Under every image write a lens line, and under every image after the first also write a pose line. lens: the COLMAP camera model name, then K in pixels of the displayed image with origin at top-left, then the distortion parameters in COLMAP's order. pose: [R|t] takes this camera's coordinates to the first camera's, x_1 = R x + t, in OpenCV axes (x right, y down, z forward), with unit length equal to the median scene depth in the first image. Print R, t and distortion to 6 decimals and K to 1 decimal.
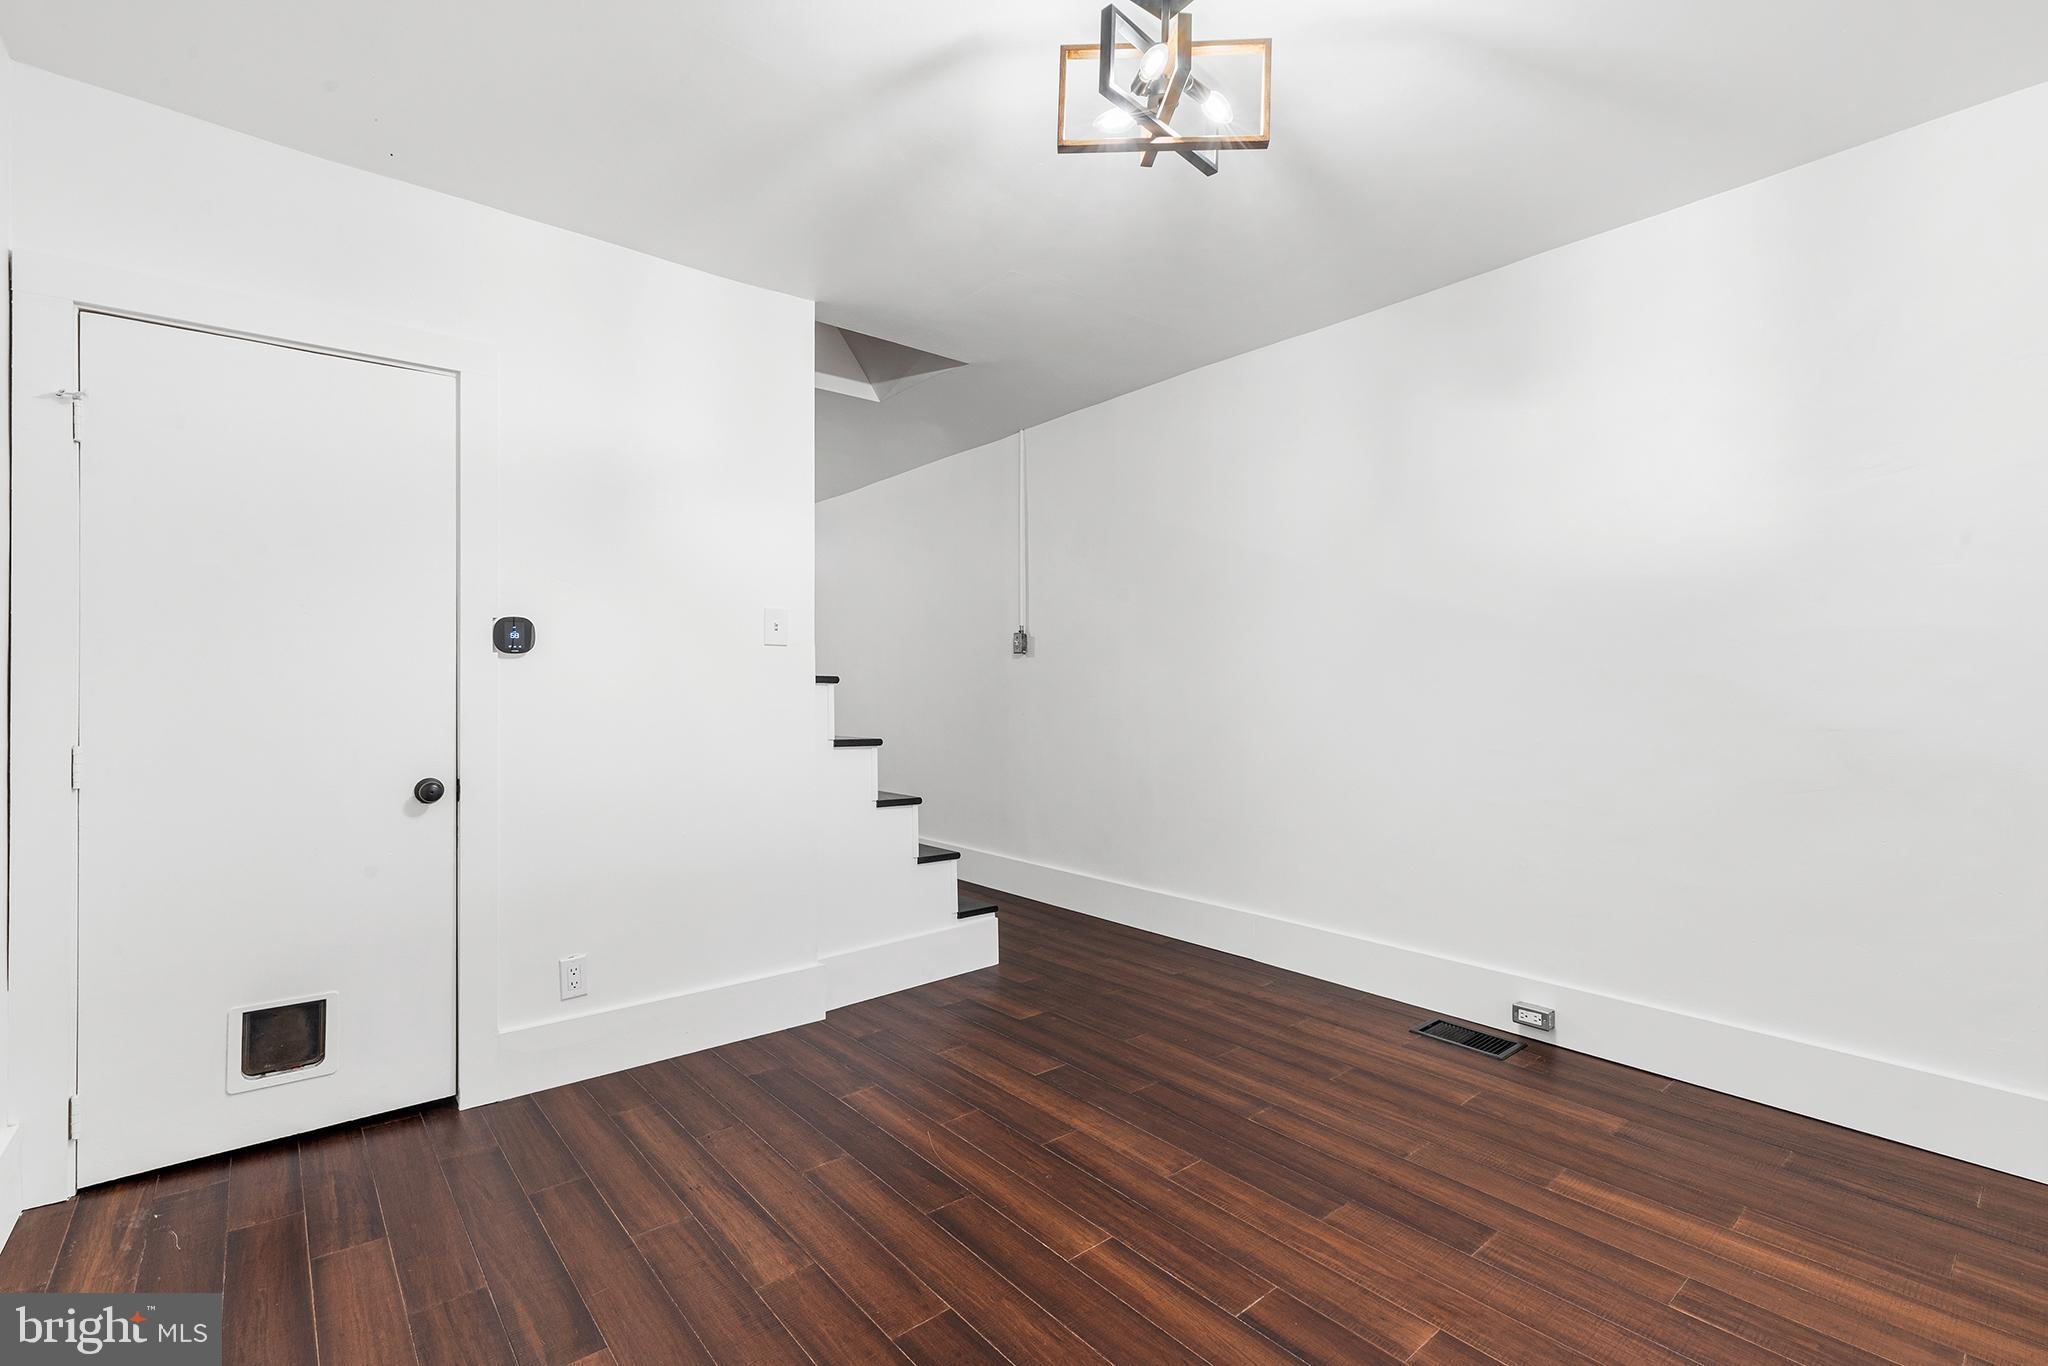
lens RADIAL K [[915.2, 0, 1008.9], [0, 915.2, 685.3], [0, 0, 1]] dist [0.004974, 0.000164]
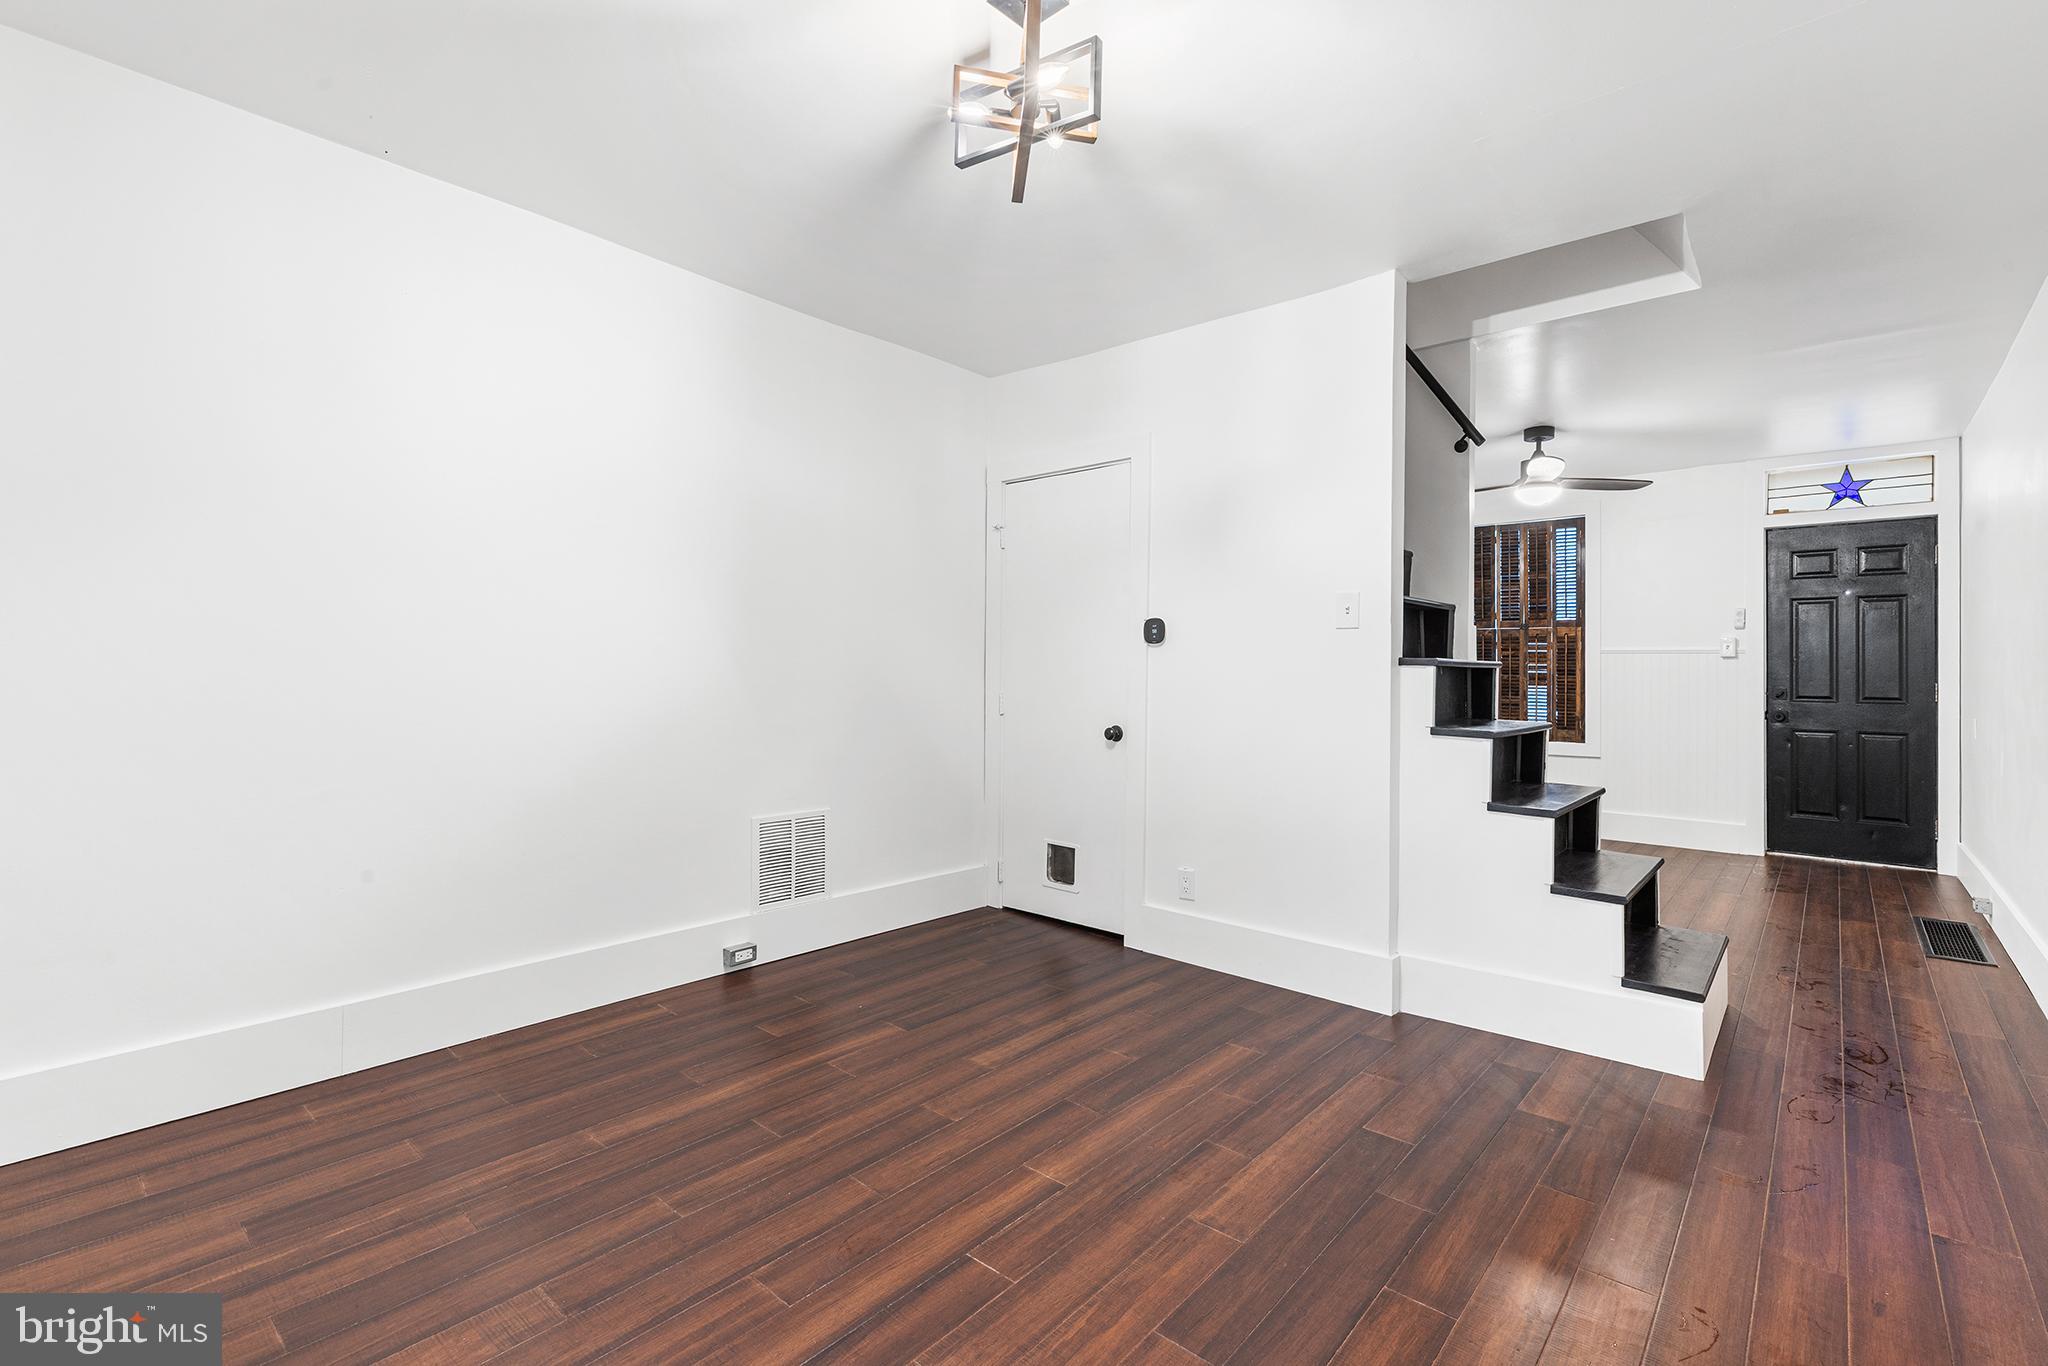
lens RADIAL K [[915.2, 0, 1028.9], [0, 915.2, 673.6], [0, 0, 1]] dist [0.004974, 0.000164]
pose [[0.161697, 0.005141, -0.986827, 0.900850], [-0.010014, 0.999943, 0.003568, 0.009066], [0.986790, 0.009305, 0.161740, 0.618399]]
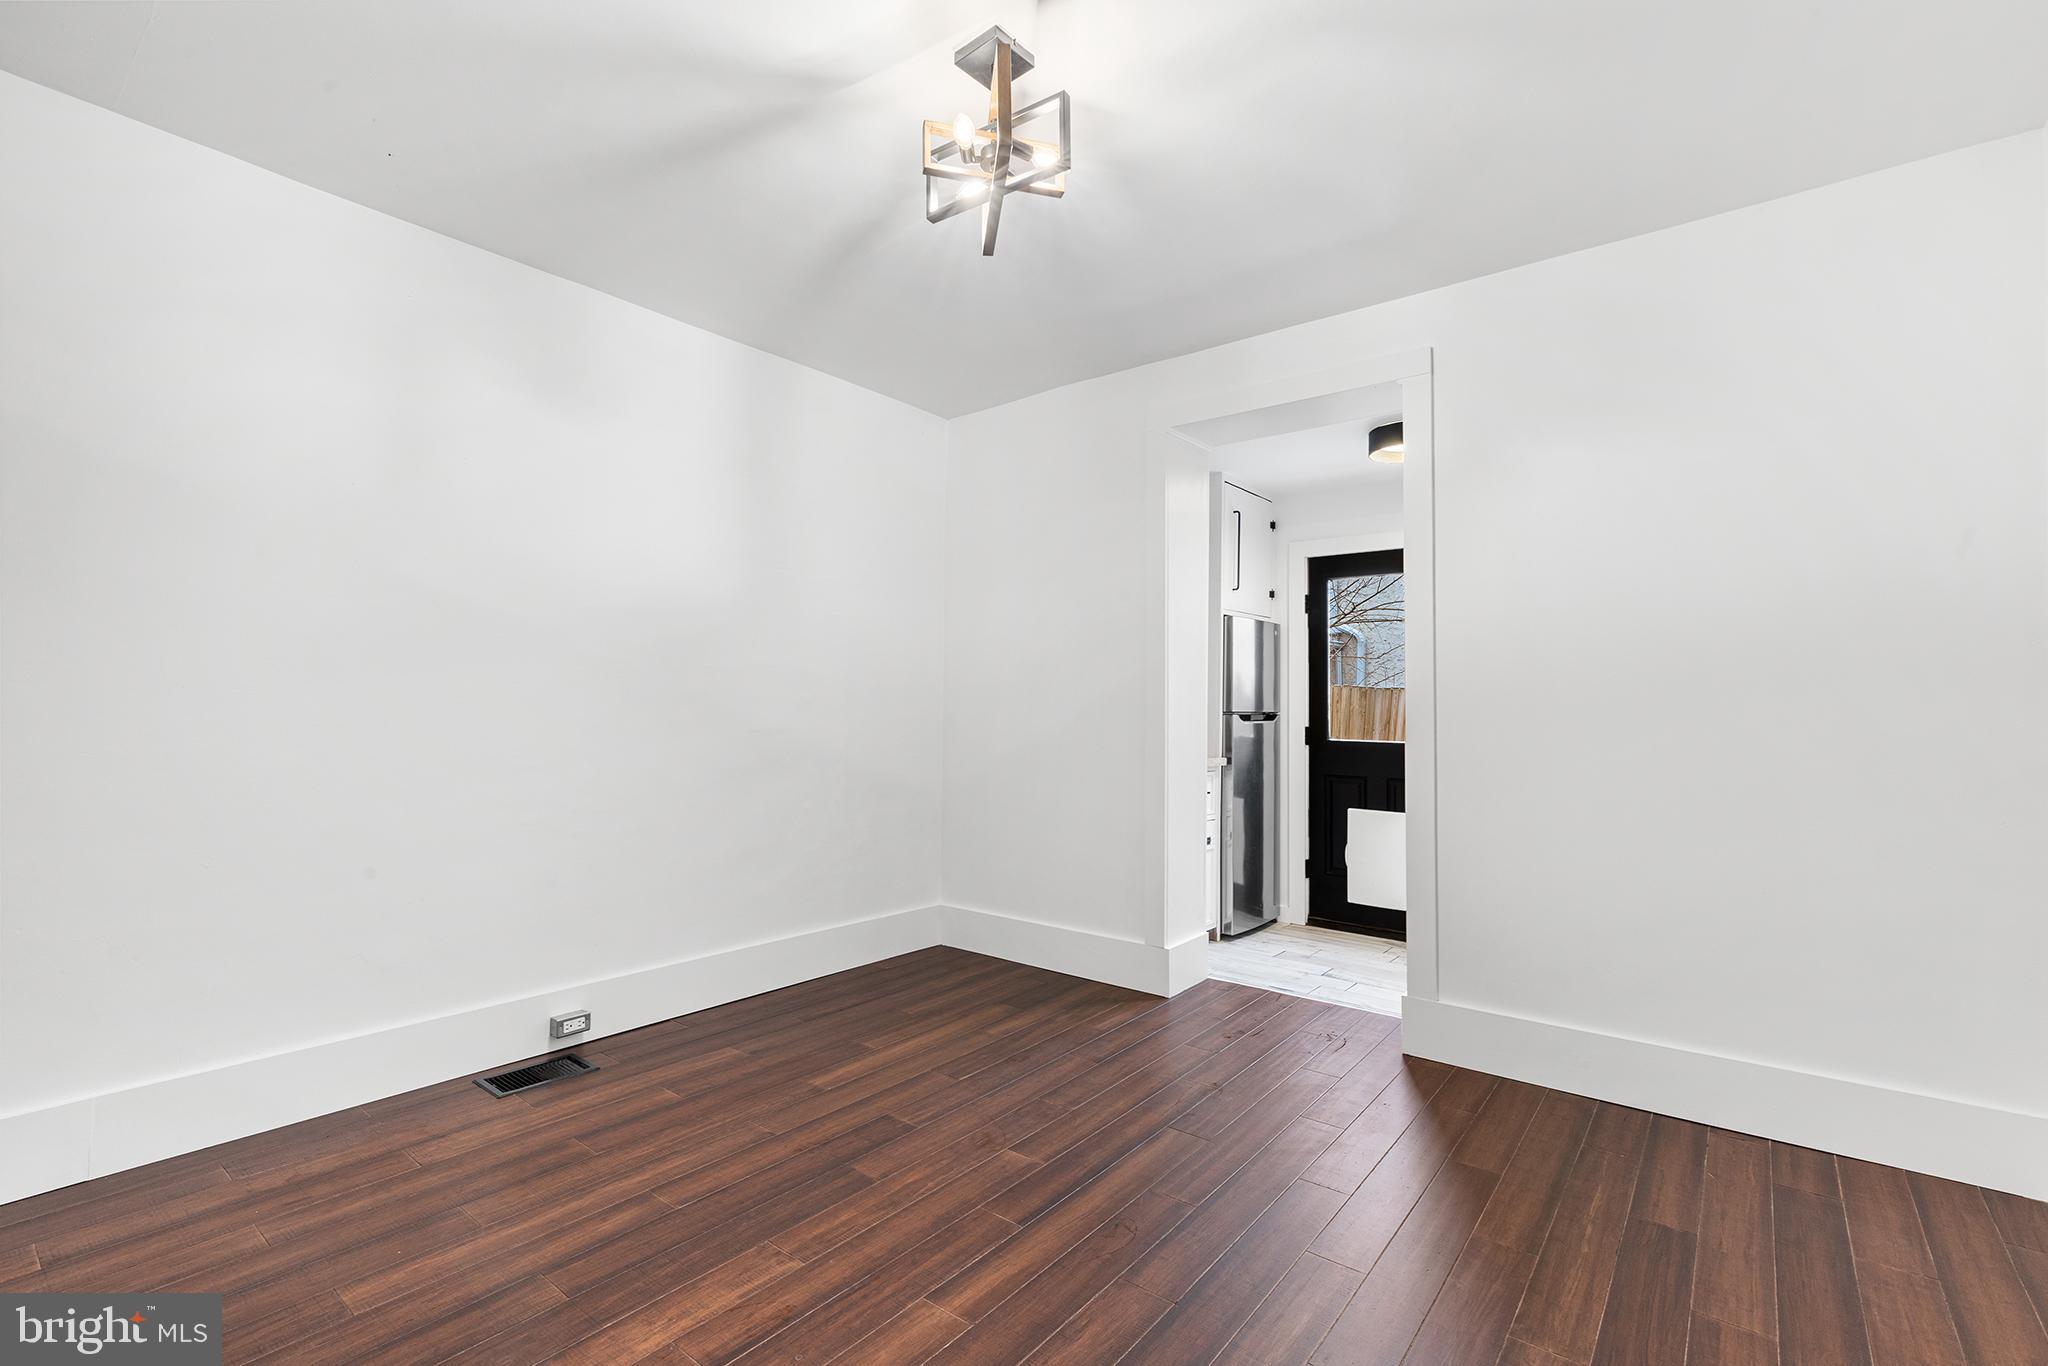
lens RADIAL K [[915.2, 0, 1038.3], [0, 915.2, 684.3], [0, 0, 1]] dist [0.004974, 0.000164]
pose [[-0.218897, 0.022964, 0.975478, -0.654020], [-0.010133, 0.999616, -0.025806, 0.005746], [-0.975695, -0.015533, -0.218581, 0.868226]]
